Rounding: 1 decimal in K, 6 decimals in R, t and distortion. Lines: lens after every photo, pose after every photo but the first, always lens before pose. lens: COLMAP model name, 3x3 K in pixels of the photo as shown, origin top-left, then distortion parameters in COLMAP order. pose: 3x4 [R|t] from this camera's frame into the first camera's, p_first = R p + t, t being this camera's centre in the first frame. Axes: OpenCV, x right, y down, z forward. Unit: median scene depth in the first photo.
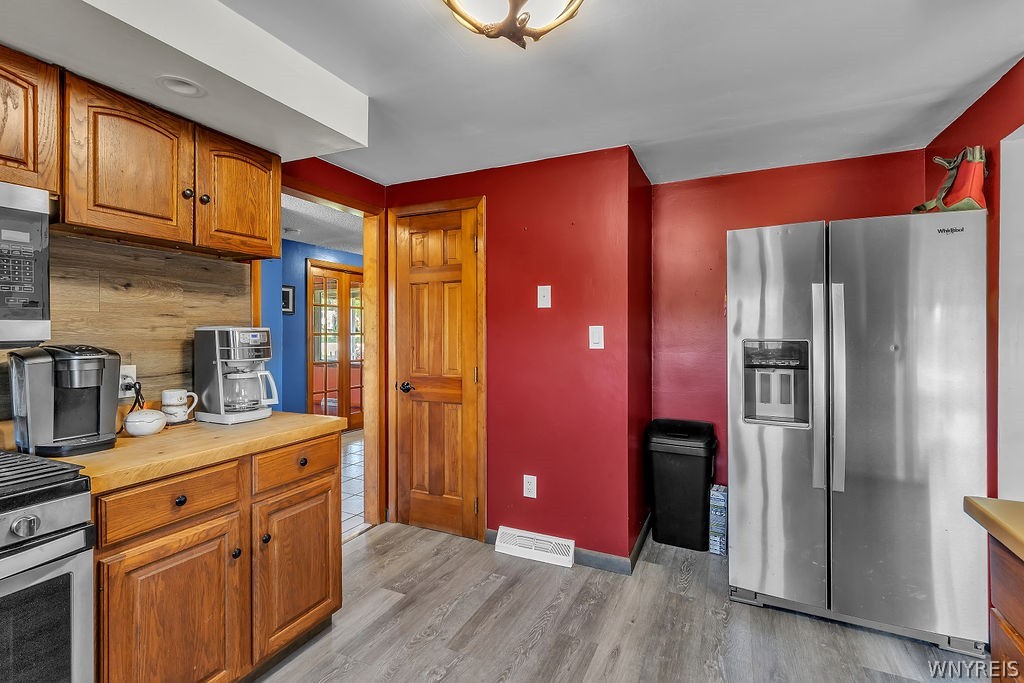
lens RADIAL K [[475.0, 0, 490.6], [0, 475.0, 332.5], [0, 0, 1]] dist [0.004337, -0.000324]
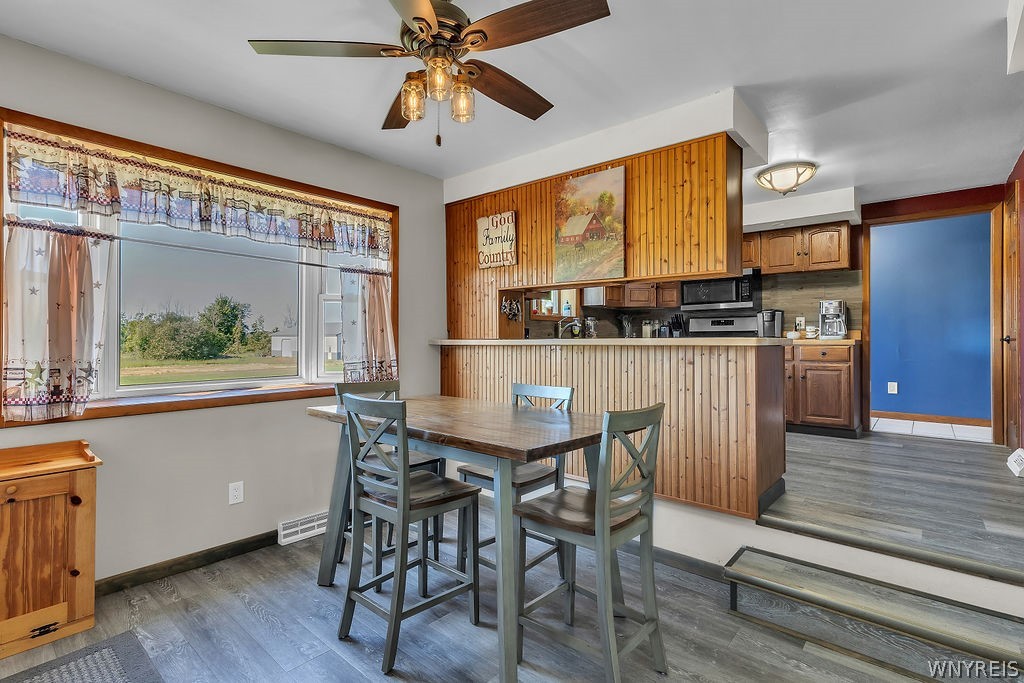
lens RADIAL K [[475.0, 0, 510.2], [0, 475.0, 334.1], [0, 0, 1]] dist [0.004337, -0.000324]
pose [[-0.246350, -0.007598, -0.969151, 2.382184], [-0.001894, 0.999971, -0.007358, 0.195054], [0.969179, 0.000023, -0.246357, 0.046932]]
